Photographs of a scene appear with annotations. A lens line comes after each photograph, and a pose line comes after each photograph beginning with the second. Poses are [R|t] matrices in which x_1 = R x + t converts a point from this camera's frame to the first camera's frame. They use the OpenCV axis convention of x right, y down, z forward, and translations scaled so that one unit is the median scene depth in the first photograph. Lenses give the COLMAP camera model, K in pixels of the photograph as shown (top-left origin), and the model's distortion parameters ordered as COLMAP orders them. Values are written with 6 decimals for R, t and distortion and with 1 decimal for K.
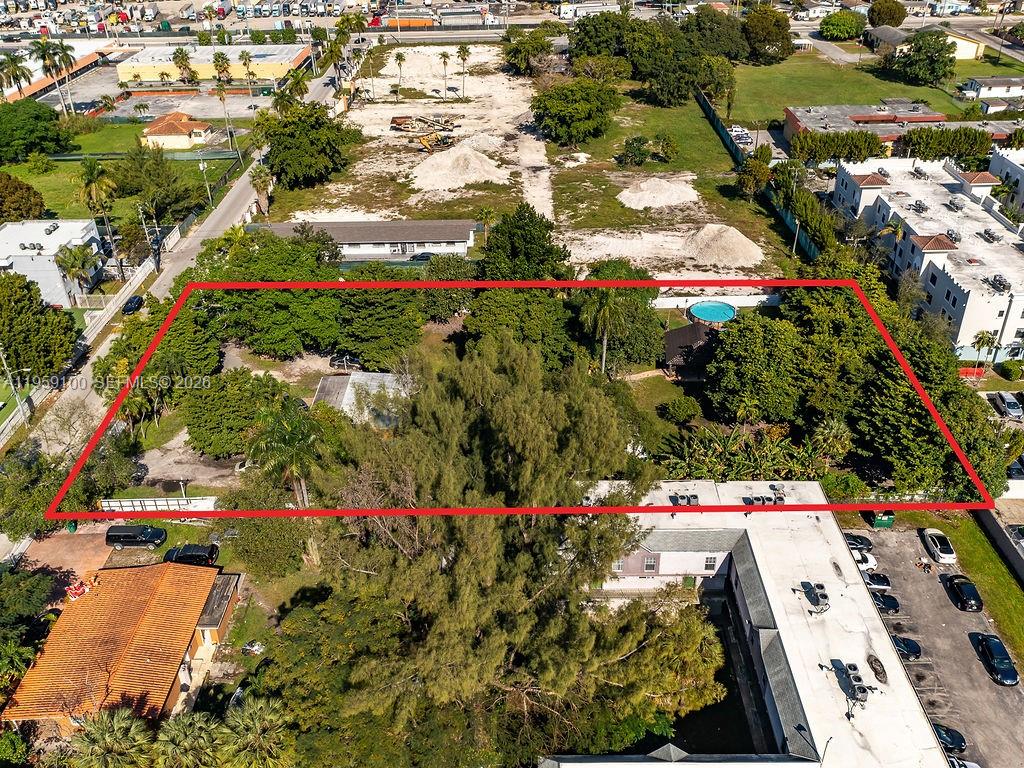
lens RADIAL K [[882.6, 0, 512.0], [0, 882.6, 384.0], [0, 0, 1]] dist [0.005135, 0.005970]
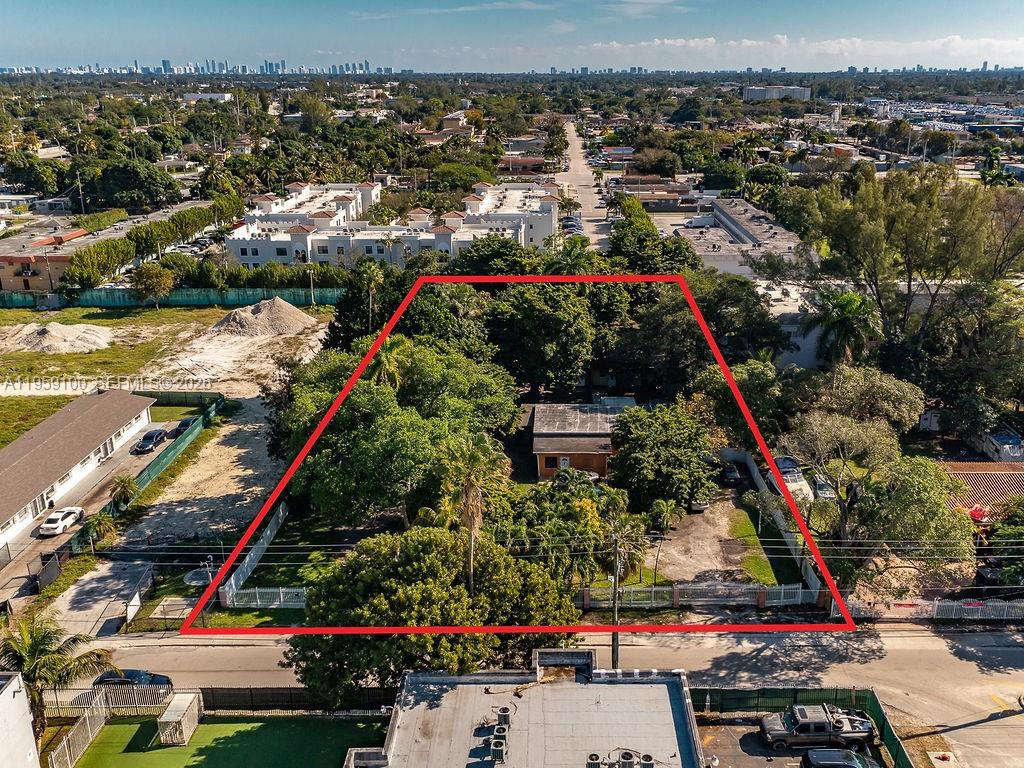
lens RADIAL K [[894.3, 0, 552.6], [0, 894.3, 383.8], [0, 0, 1]] dist [0.011274, 0.003018]
pose [[-0.008831, -0.301607, 0.953391, -0.614533], [0.528538, 0.807955, 0.260494, -0.165345], [-0.848864, 0.506204, 0.152276, 0.541542]]
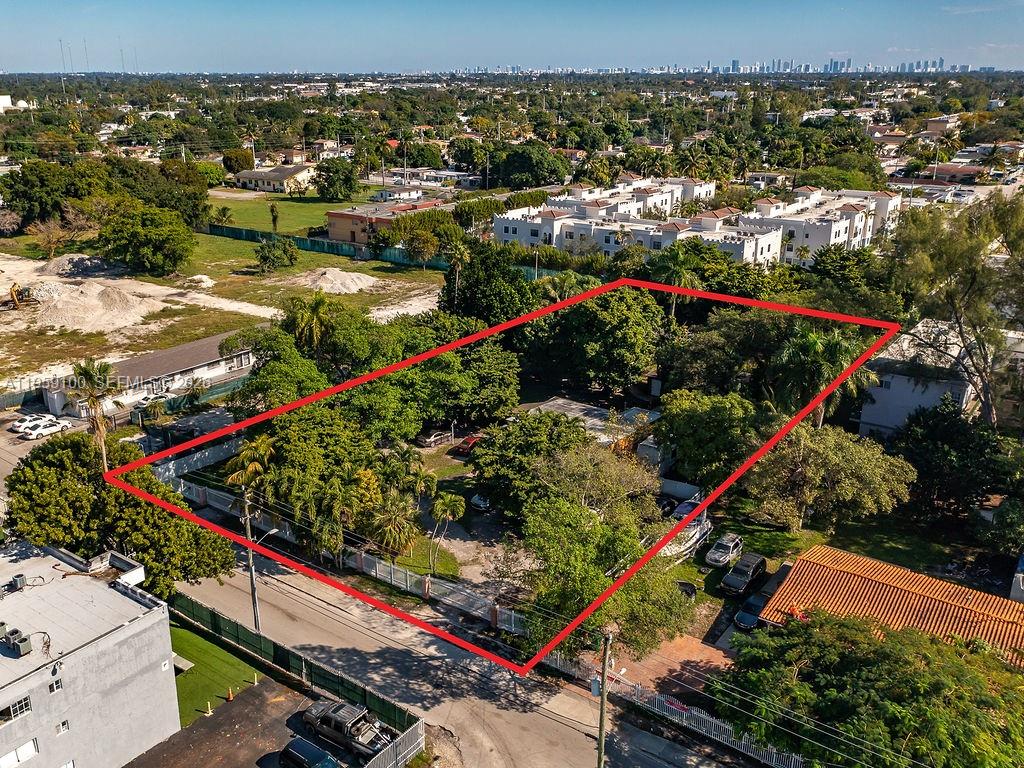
lens RADIAL K [[882.6, 0, 512.0], [0, 882.6, 384.0], [0, 0, 1]] dist [0.005135, 0.005970]
pose [[0.571824, -0.247140, 0.782266, -0.528985], [0.419444, 0.907563, -0.019883, -0.014197], [-0.705042, 0.339486, 0.622628, 0.296969]]
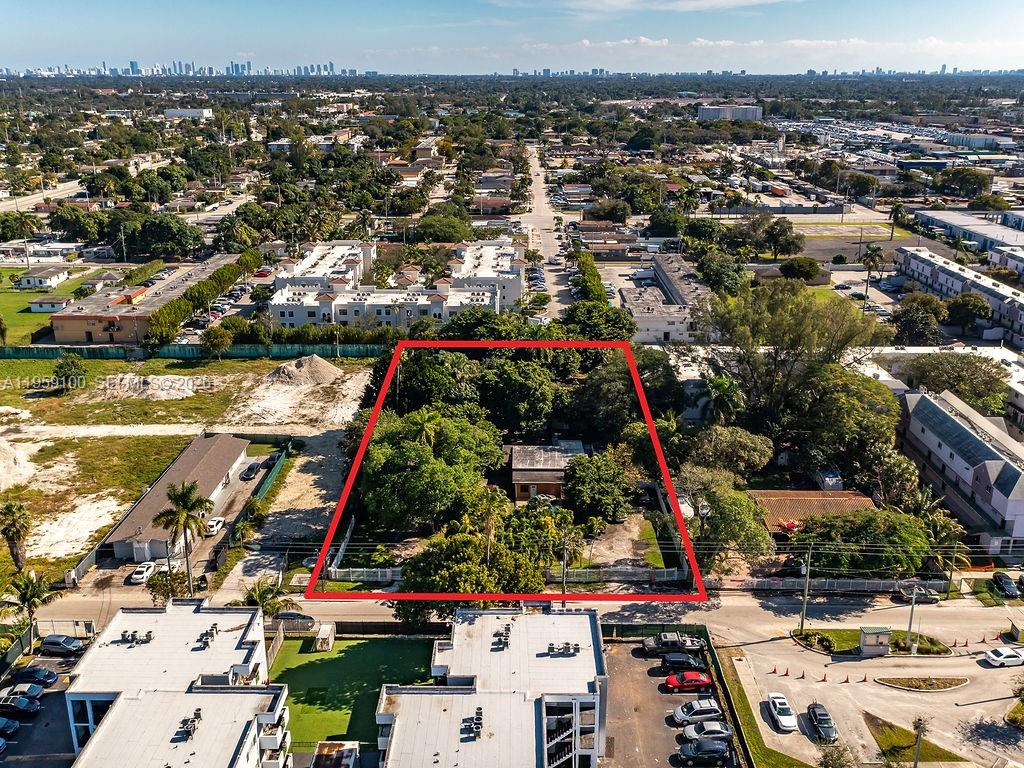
lens RADIAL K [[882.6, 0, 512.0], [0, 882.6, 384.0], [0, 0, 1]] dist [0.005135, 0.005970]
pose [[-0.005757, -0.302850, 0.953021, -0.844359], [0.524463, 0.810528, 0.260737, -0.276350], [-0.851414, 0.501325, 0.154168, 0.488001]]
